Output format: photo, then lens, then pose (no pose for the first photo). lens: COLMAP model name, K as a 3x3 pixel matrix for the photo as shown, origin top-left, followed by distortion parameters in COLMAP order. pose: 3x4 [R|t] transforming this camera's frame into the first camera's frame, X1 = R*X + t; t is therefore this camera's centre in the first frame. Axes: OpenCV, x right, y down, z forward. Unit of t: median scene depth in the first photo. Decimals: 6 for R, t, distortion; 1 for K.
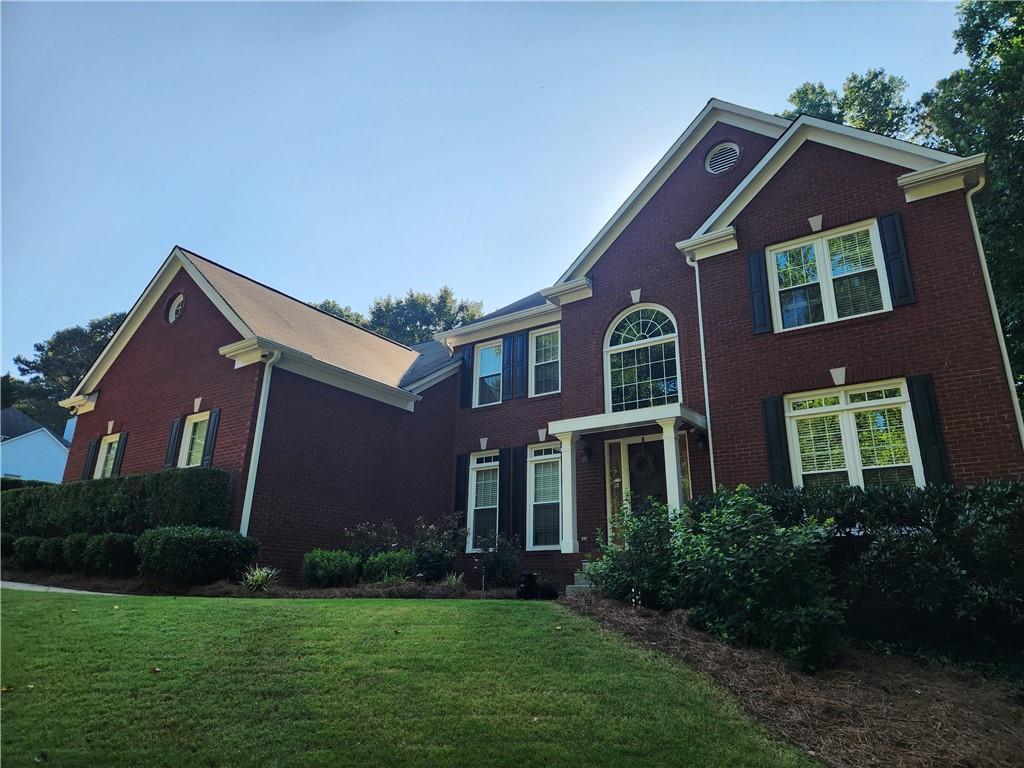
lens RADIAL K [[688.2, 0, 513.1], [0, 688.2, 375.5], [0, 0, 1]] dist [0.053347, -0.029012]
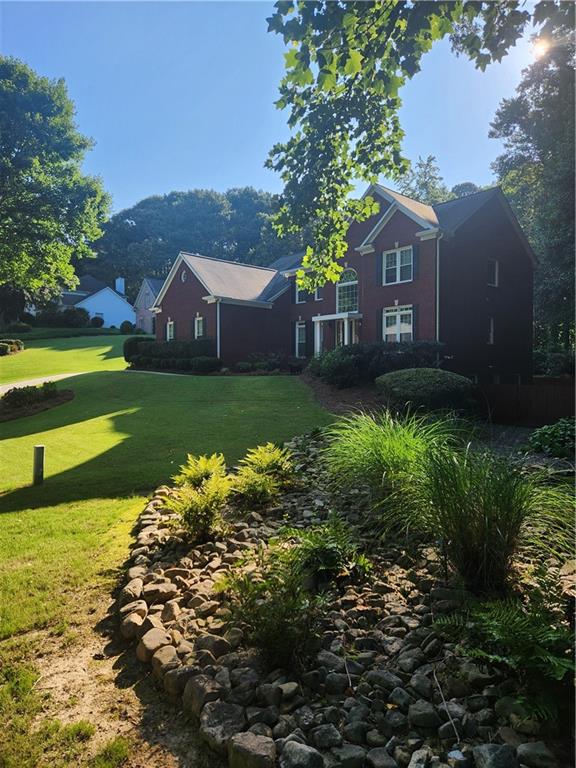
lens RADIAL K [[516.2, 0, 294.0], [0, 516.2, 384.7], [0, 0, 1]] dist [0.053347, -0.029012]
pose [[0.977113, -0.016050, -0.212116, 0.439159], [0.085369, 0.942916, 0.321903, -0.373311], [0.194840, -0.332644, 0.922705, -1.129446]]
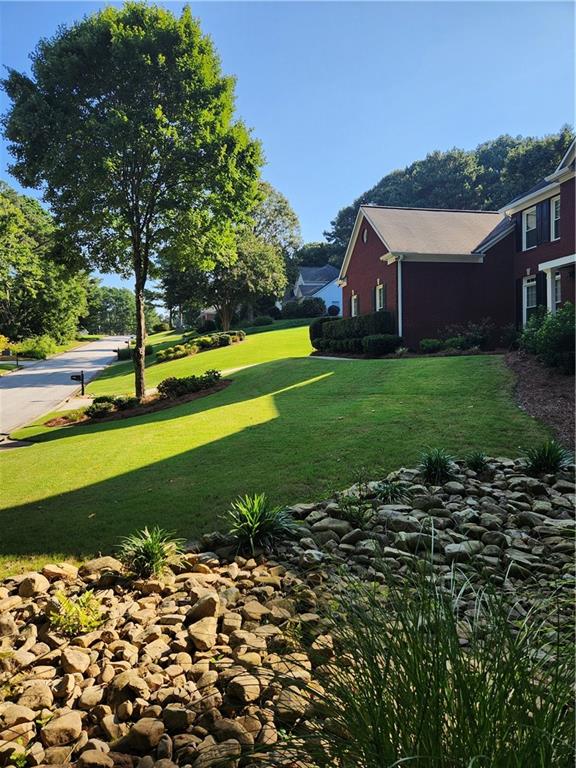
lens RADIAL K [[516.2, 0, 291.7], [0, 516.2, 383.3], [0, 0, 1]] dist [0.053347, -0.029012]
pose [[0.749187, -0.016532, -0.662152, 0.494503], [0.245928, 0.935170, 0.254906, -0.160185], [0.615010, -0.353814, 0.704683, -0.547422]]
